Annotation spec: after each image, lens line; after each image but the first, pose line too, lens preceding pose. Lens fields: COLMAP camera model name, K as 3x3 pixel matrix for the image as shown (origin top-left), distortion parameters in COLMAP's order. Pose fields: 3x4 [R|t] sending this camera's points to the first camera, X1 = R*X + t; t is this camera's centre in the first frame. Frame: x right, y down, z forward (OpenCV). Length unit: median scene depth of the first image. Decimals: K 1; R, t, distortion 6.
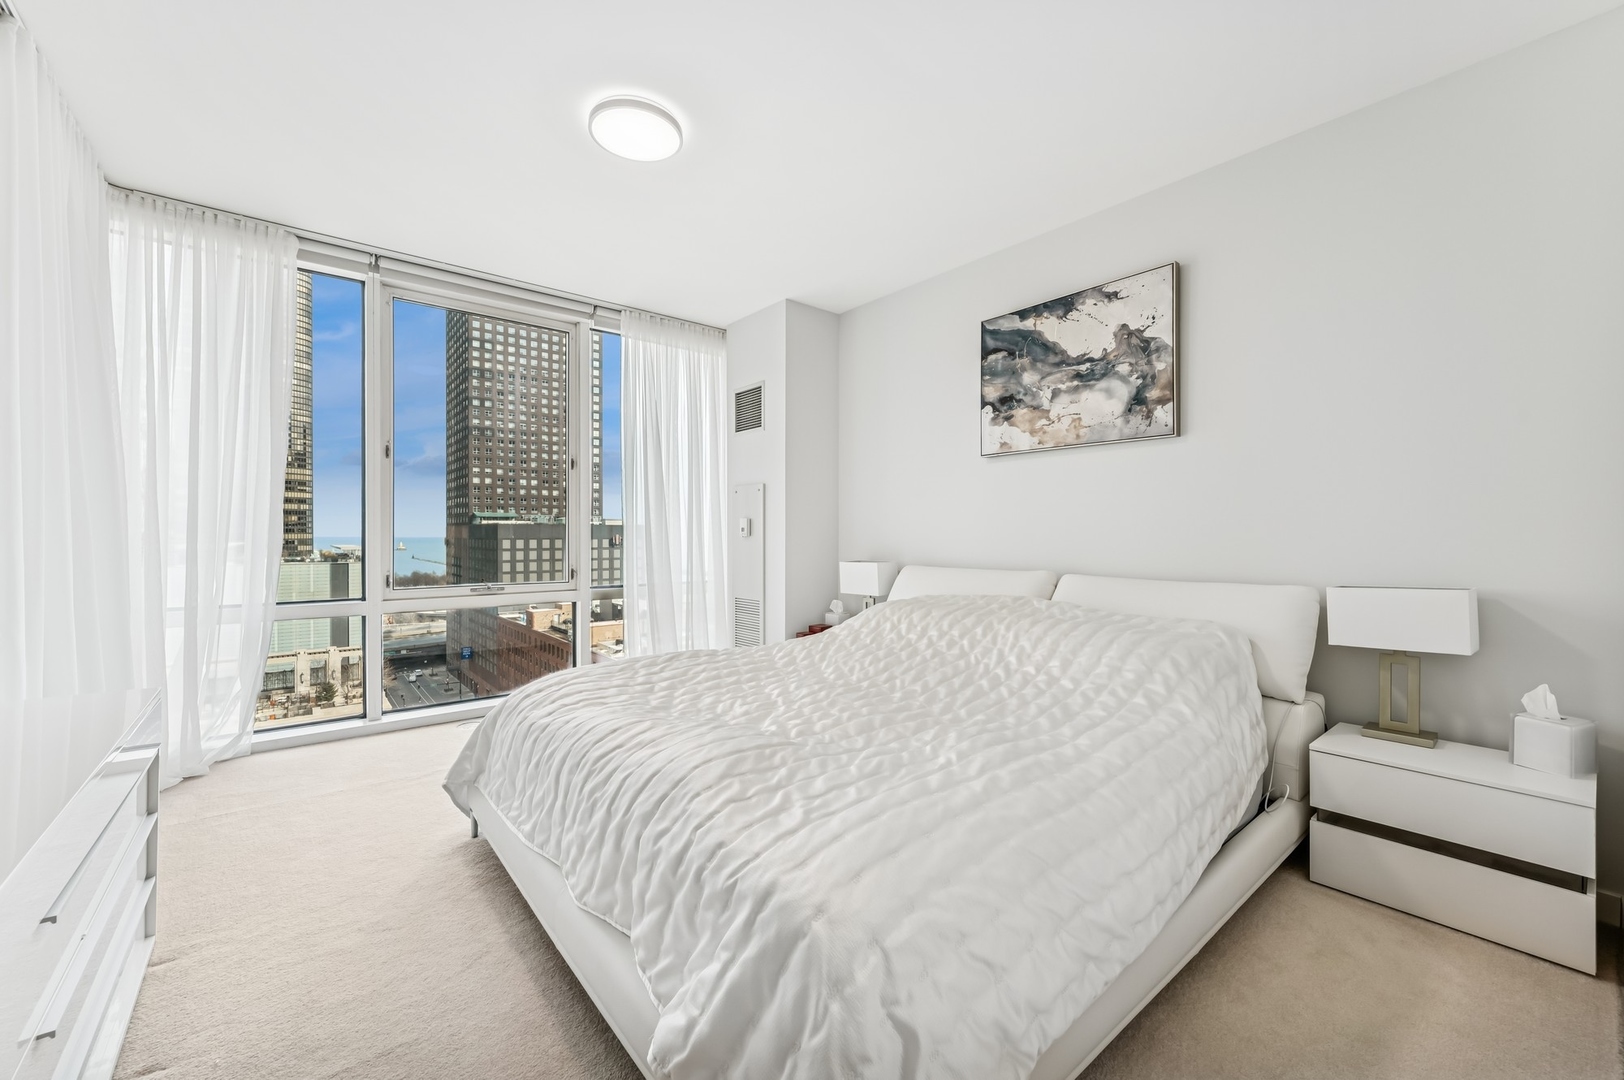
lens RADIAL K [[647.2, 0, 819.6], [0, 647.2, 532.2], [0, 0, 1]] dist [-0.000333, -0.000210]
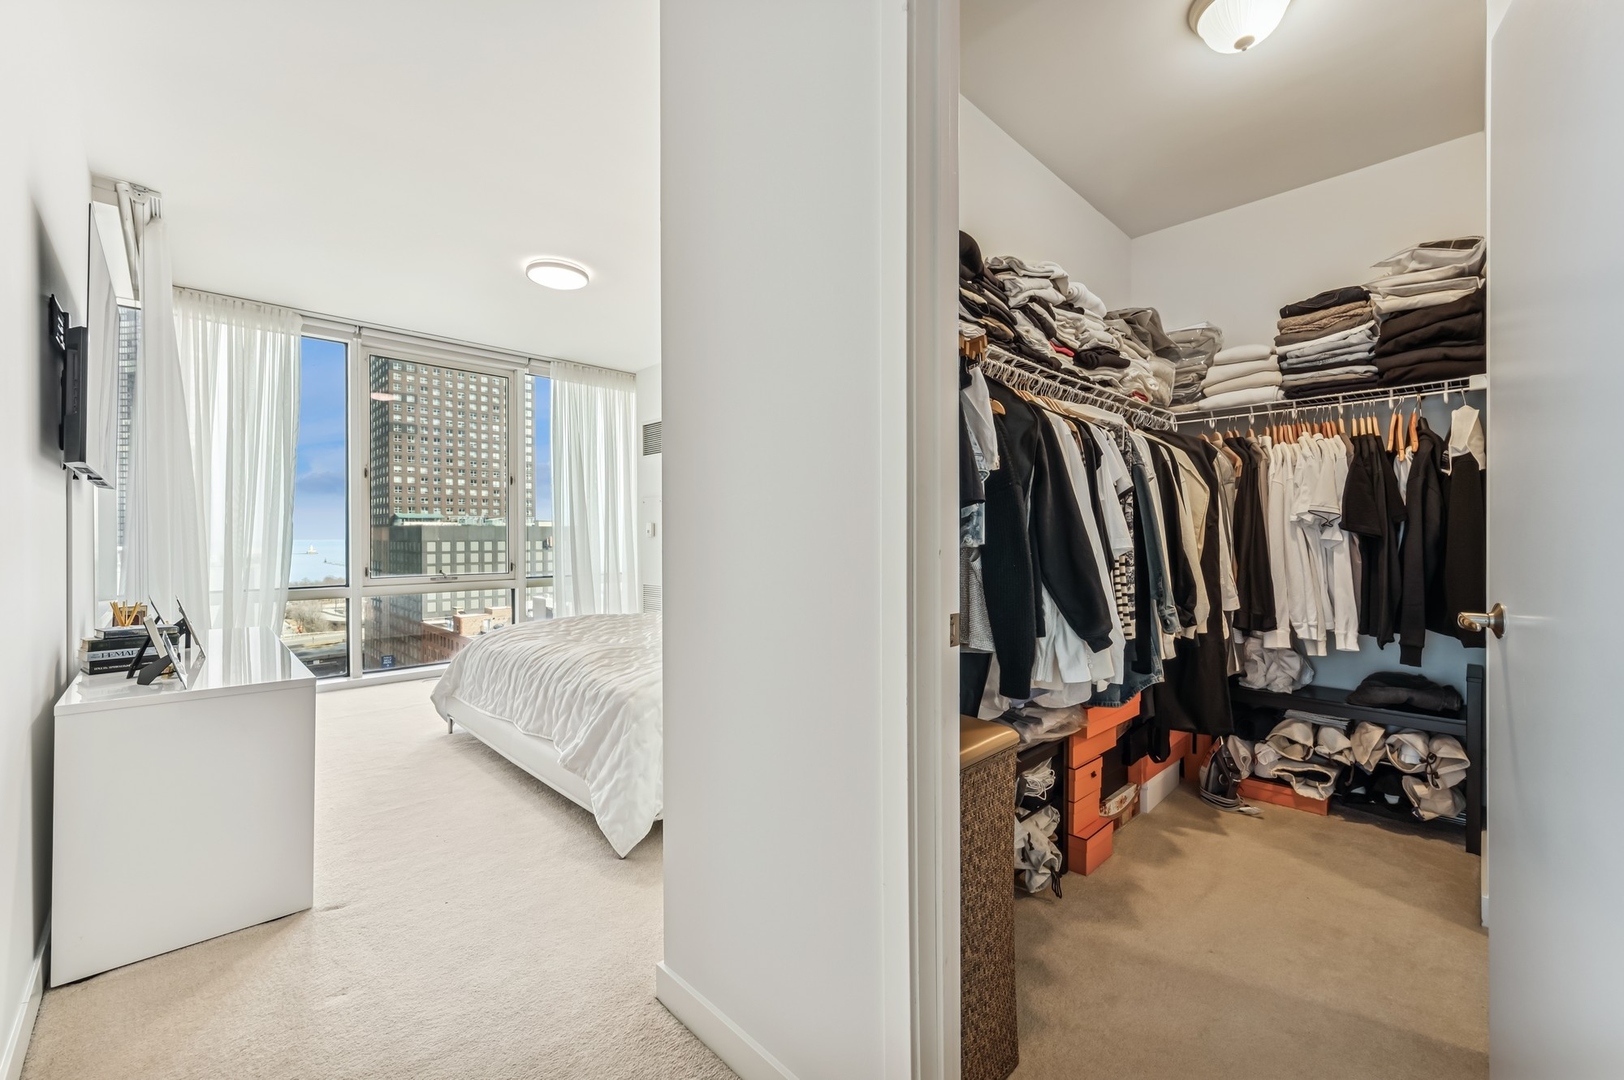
lens RADIAL K [[647.2, 0, 819.7], [0, 647.2, 534.6], [0, 0, 1]] dist [-0.000333, -0.000210]
pose [[0.995920, -0.001952, 0.090224, 0.207587], [0.001791, 0.999997, 0.001867, -0.000798], [-0.090227, -0.001698, 0.995920, -0.625345]]
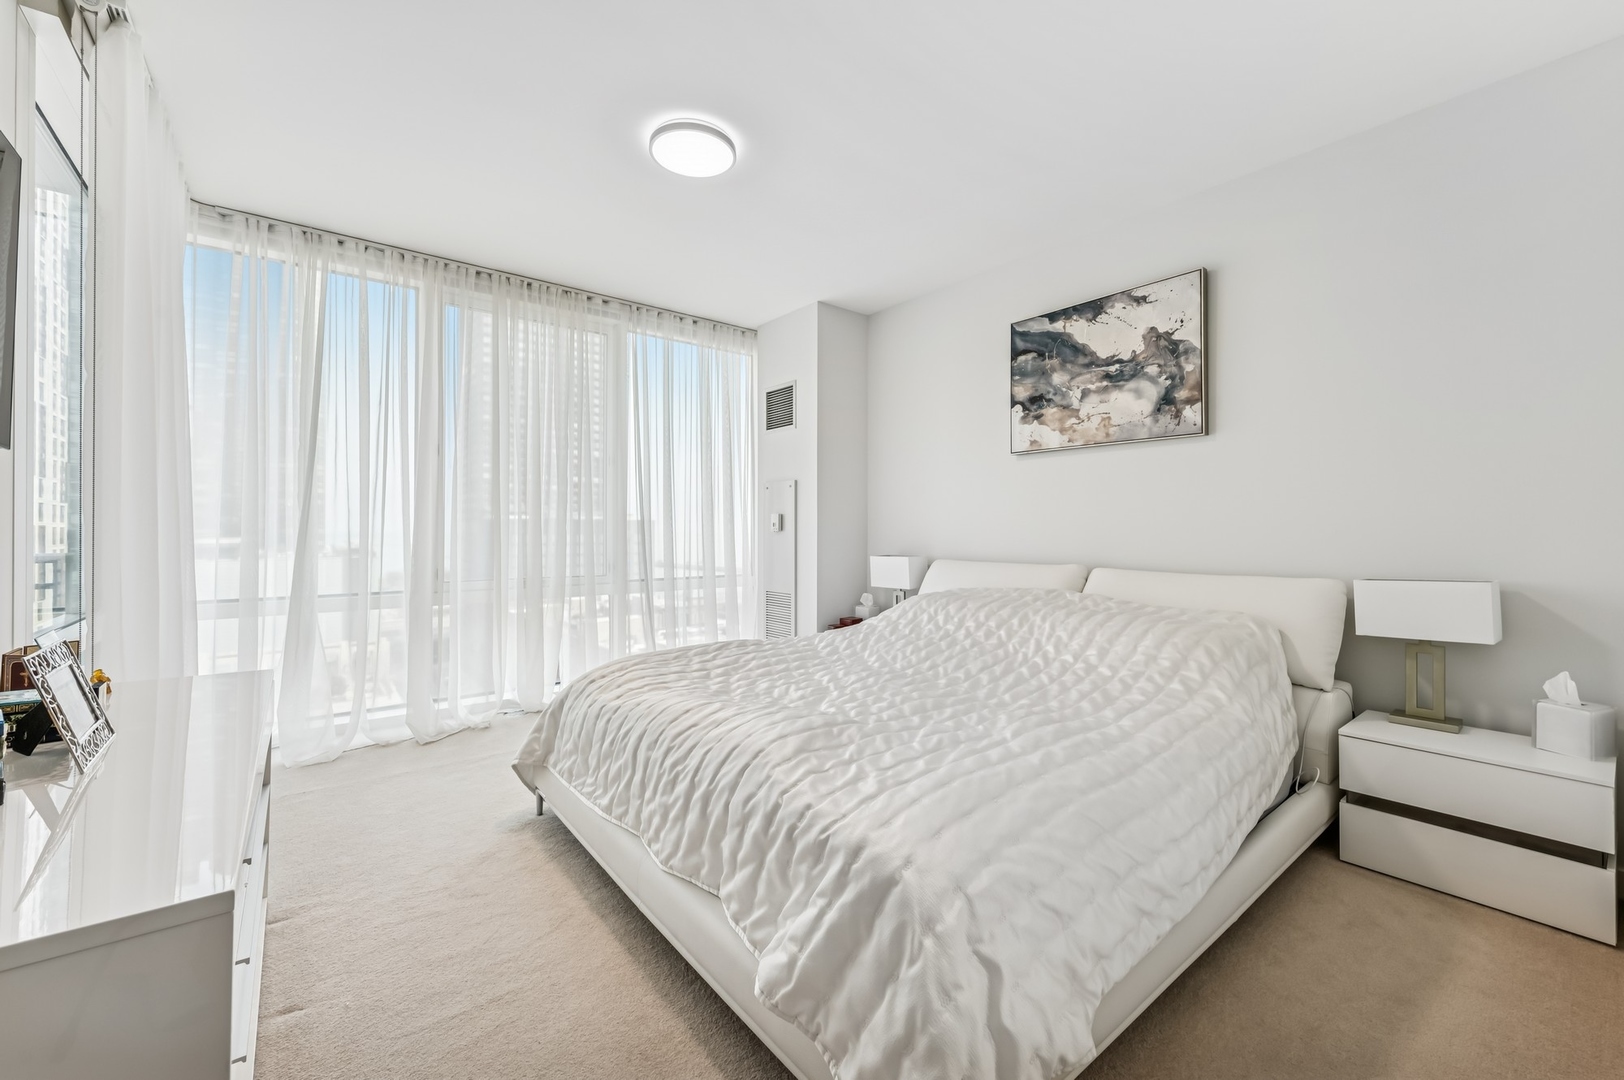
lens RADIAL K [[647.2, 0, 822.4], [0, 647.2, 523.4], [0, 0, 1]] dist [-0.000333, -0.000210]
pose [[0.999881, 0.000198, -0.015410, -0.058675], [-0.000311, 0.999973, -0.007371, 0.001859], [0.015409, 0.007375, 0.999854, -0.059396]]
